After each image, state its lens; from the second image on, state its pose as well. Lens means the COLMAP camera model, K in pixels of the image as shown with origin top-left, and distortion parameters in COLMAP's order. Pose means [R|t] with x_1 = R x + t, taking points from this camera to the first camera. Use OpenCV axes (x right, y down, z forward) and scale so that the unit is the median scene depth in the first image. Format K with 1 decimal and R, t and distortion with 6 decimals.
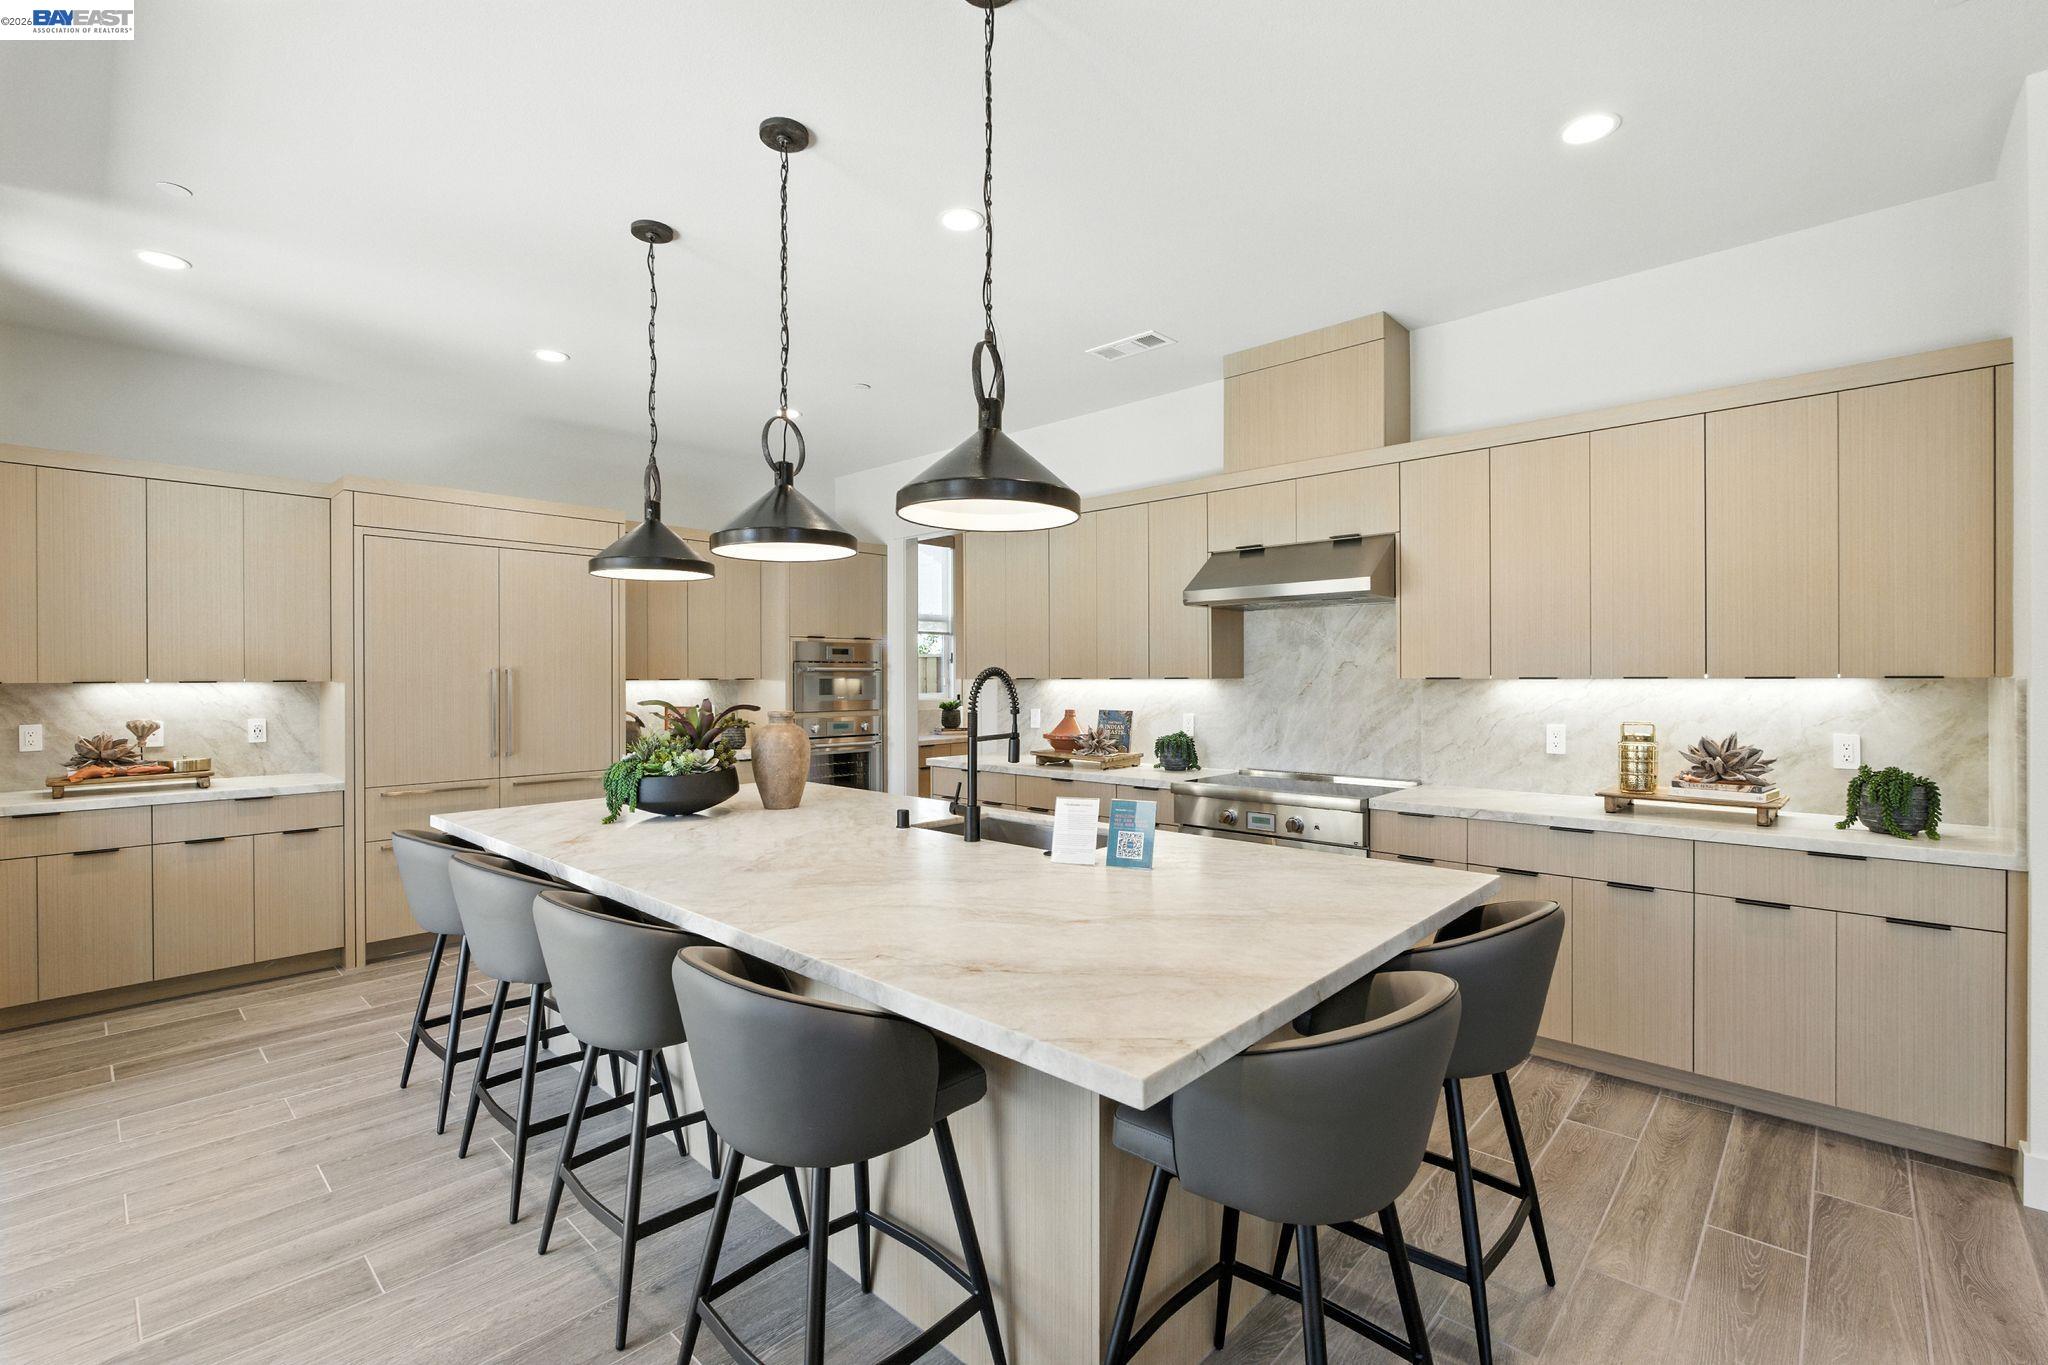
lens RADIAL K [[893.4, 0, 1028.6], [0, 893.4, 678.5], [0, 0, 1]] dist [-0.006246, 0.000185]
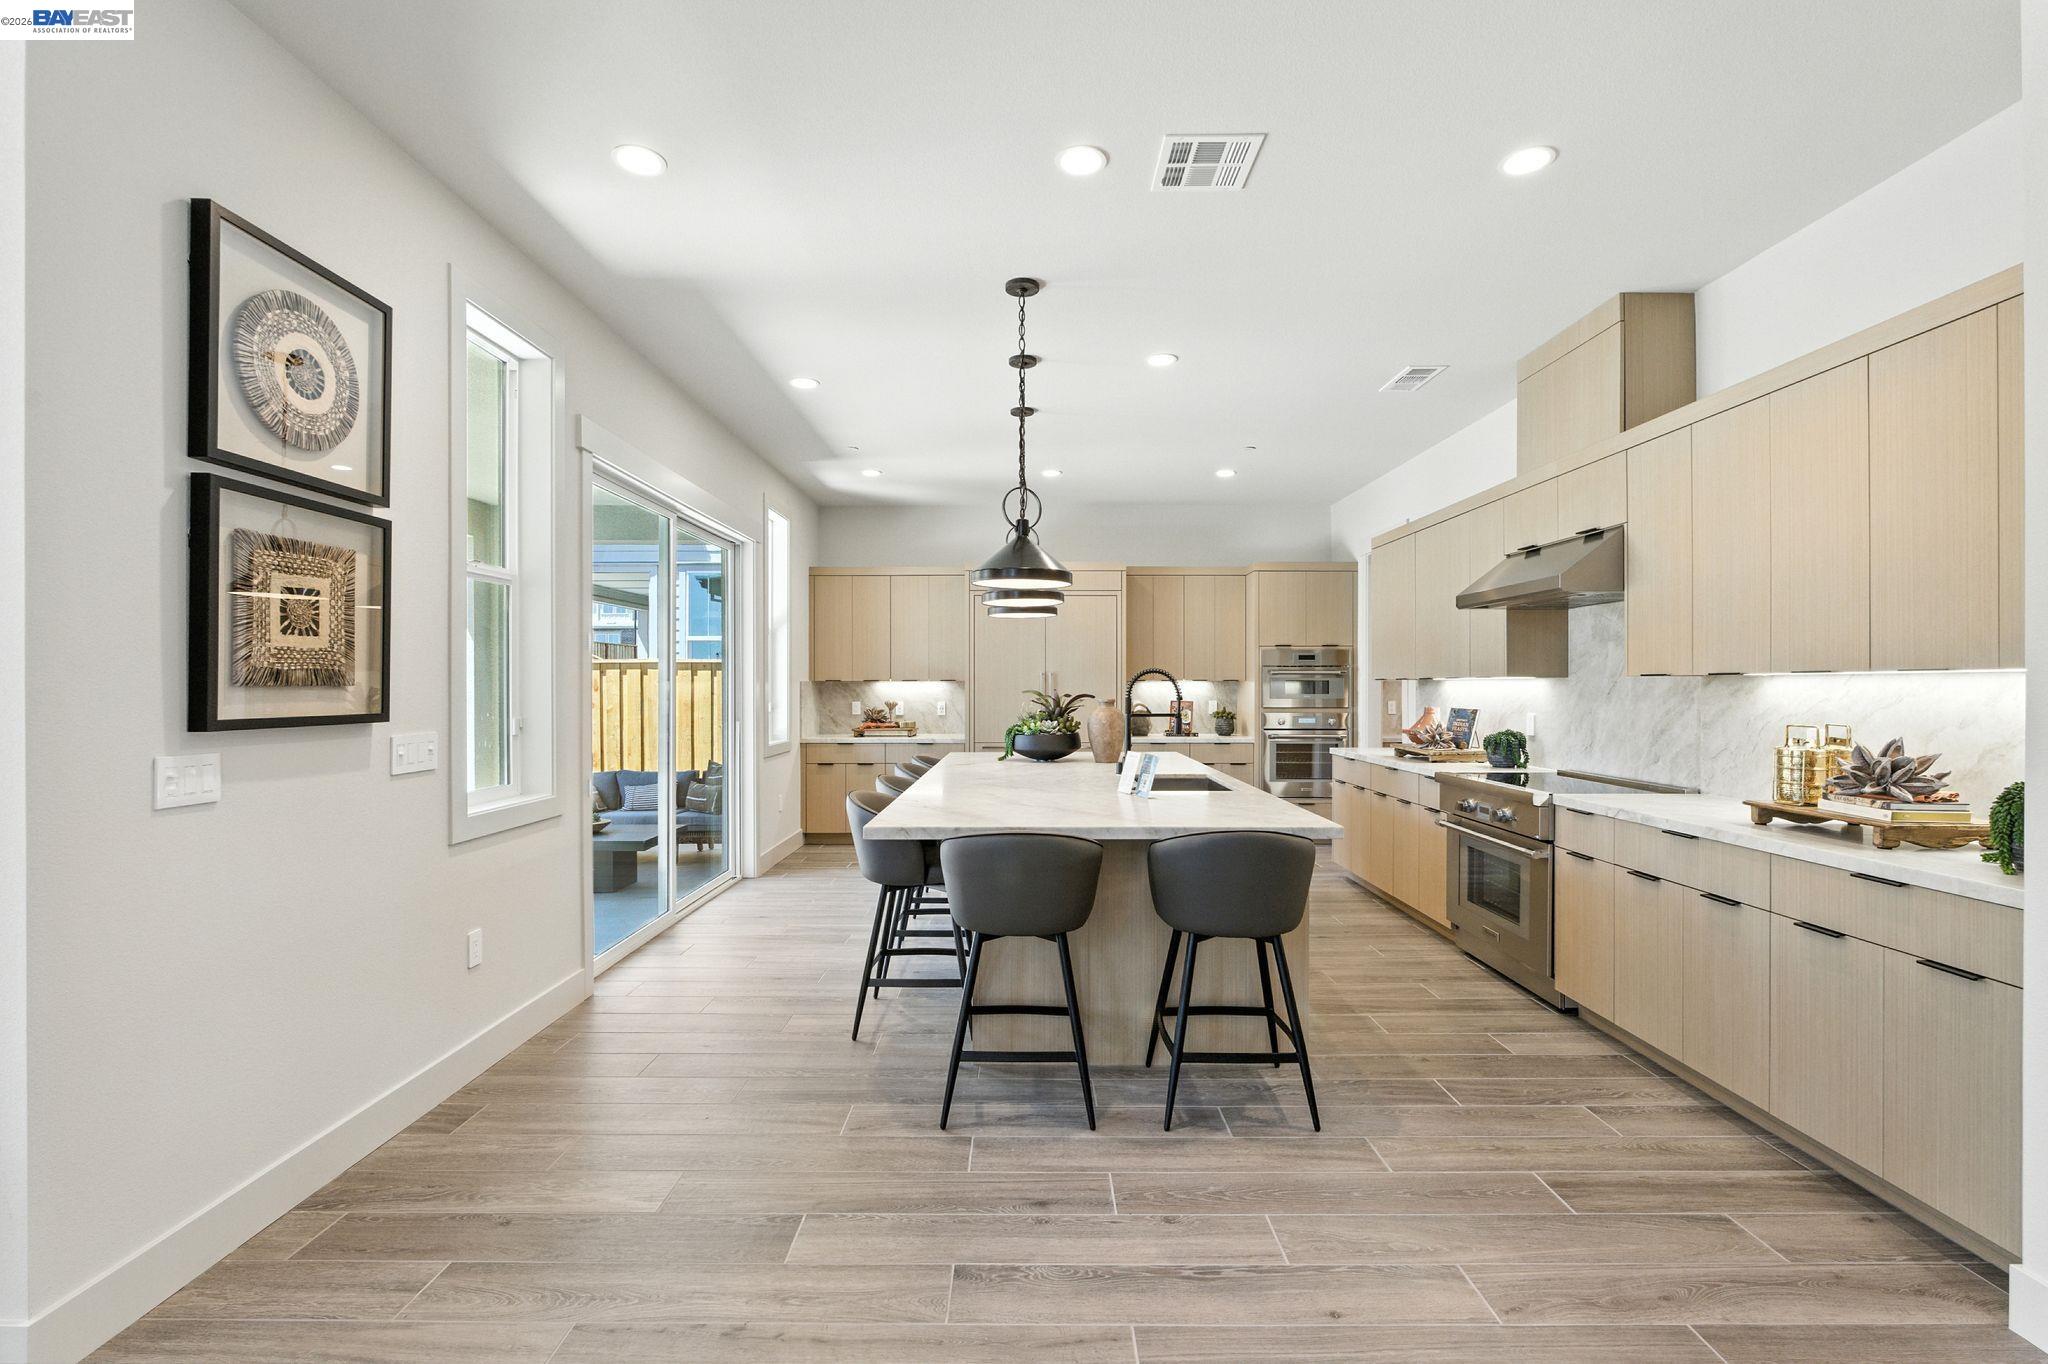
lens RADIAL K [[893.4, 0, 1028.6], [0, 893.4, 678.0], [0, 0, 1]] dist [-0.006246, 0.000185]
pose [[0.680550, -0.002984, -0.732696, 0.660553], [-0.002088, 0.999980, -0.006012, 0.009153], [0.732699, 0.005621, 0.680530, -0.115640]]
